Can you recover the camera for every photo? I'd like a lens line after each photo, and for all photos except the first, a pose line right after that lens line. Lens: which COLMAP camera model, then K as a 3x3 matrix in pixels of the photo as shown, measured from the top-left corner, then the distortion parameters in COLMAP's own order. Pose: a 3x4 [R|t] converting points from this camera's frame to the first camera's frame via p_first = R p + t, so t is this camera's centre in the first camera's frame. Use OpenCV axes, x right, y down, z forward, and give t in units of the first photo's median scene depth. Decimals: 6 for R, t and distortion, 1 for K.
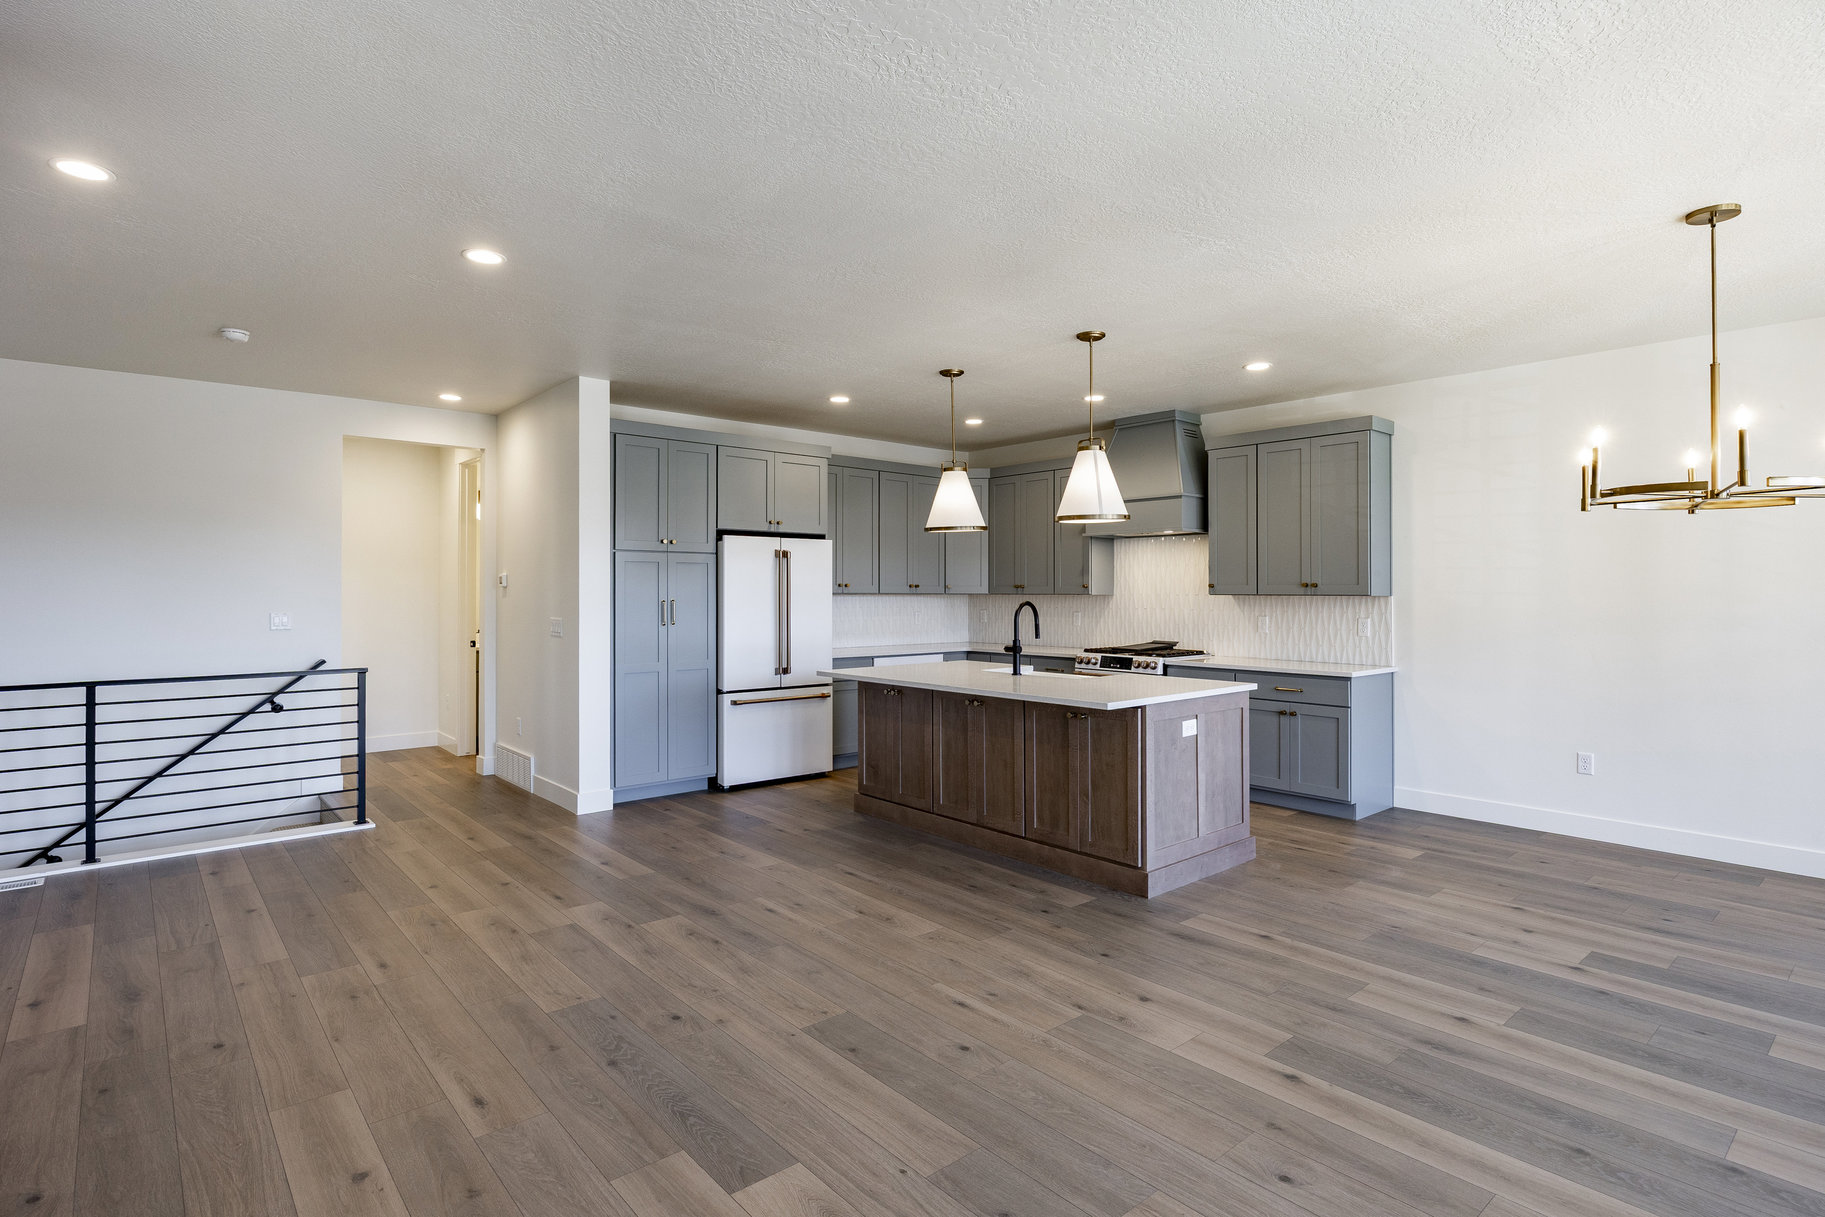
lens RADIAL K [[919.3, 0, 920.5], [0, 919.3, 579.7], [0, 0, 1]] dist [-0.004242, 0.000375]
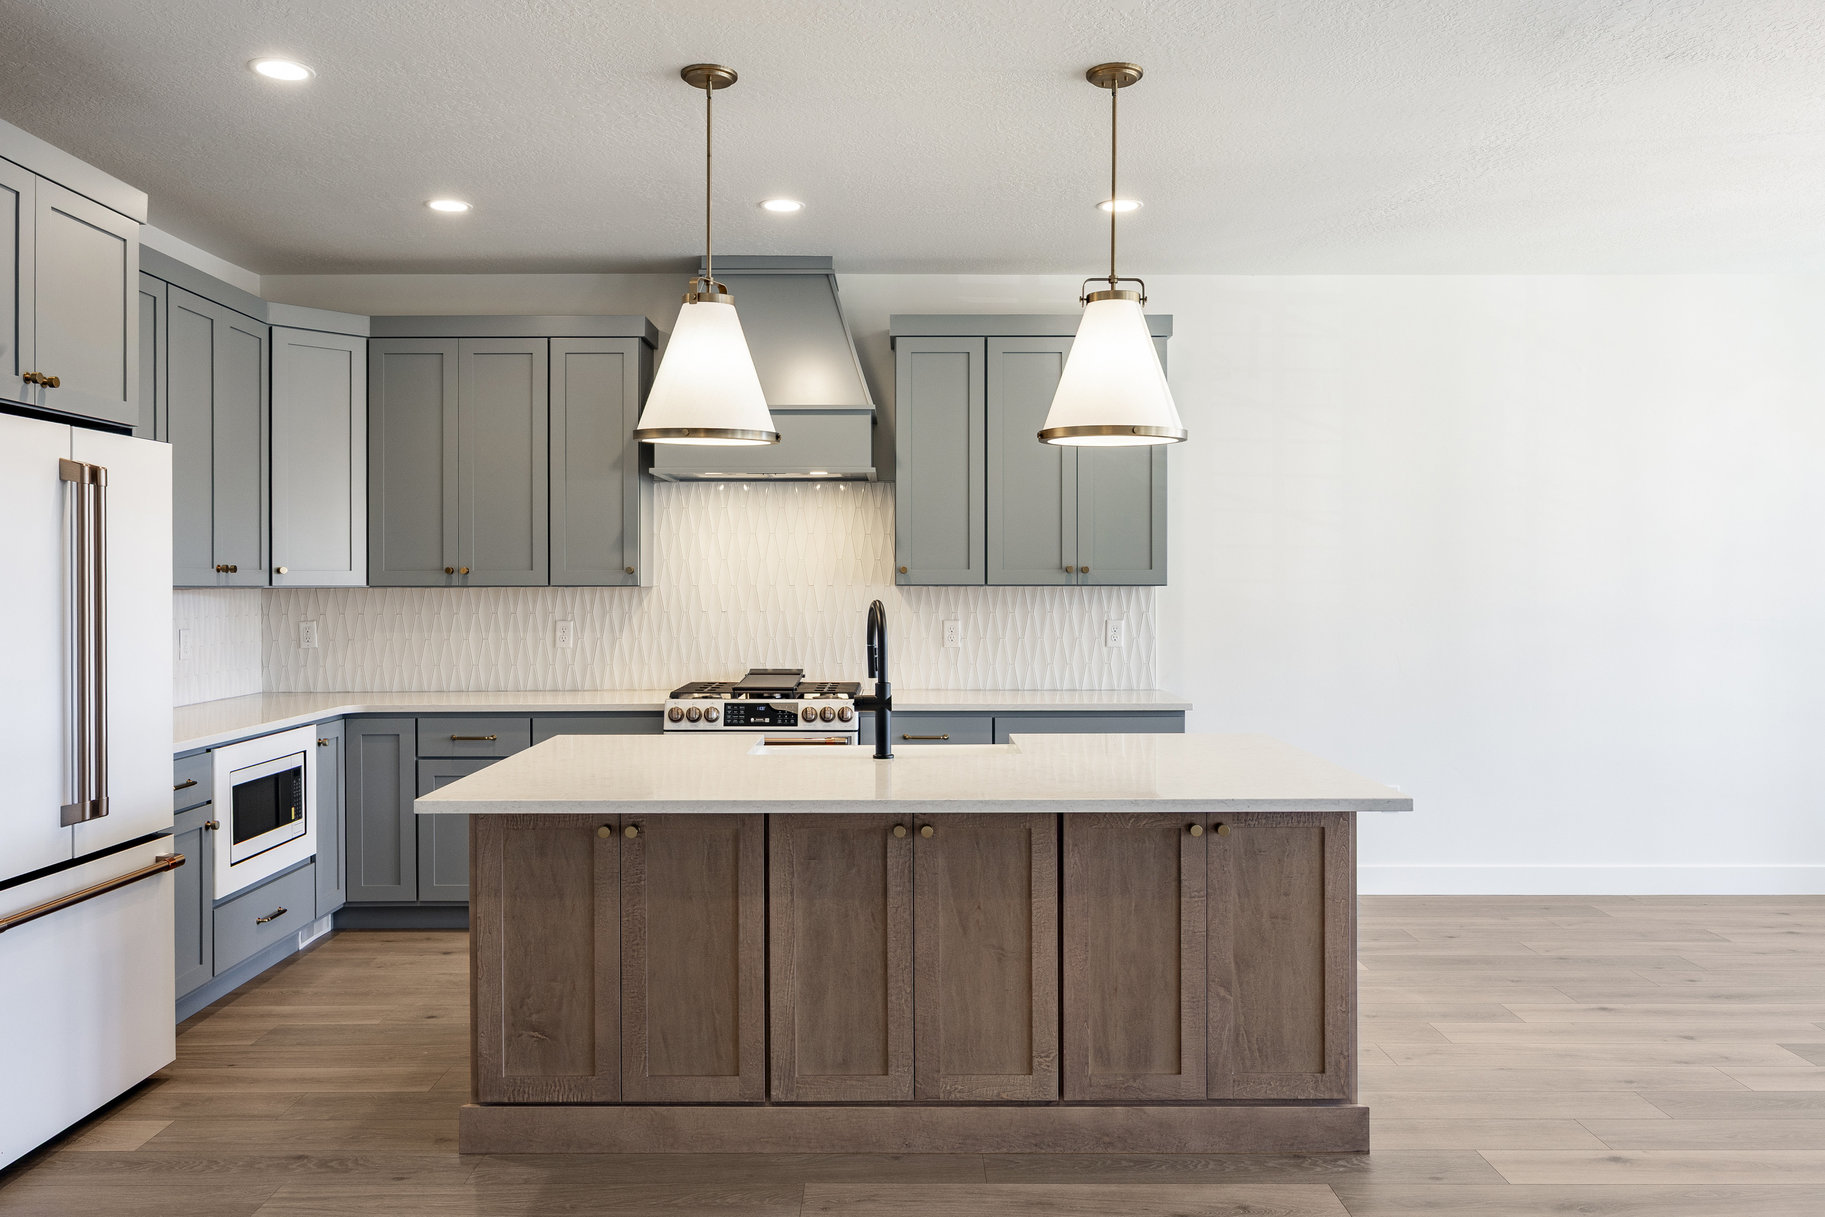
lens RADIAL K [[1359.3, 0, 893.3], [0, 1359.3, 585.3], [0, 0, 1]] dist [-0.002756, 0.005421]
pose [[0.661722, -0.004511, 0.749736, -0.423426], [-0.007378, 0.999894, 0.012527, 0.006960], [-0.749713, -0.013821, 0.661618, 0.553501]]
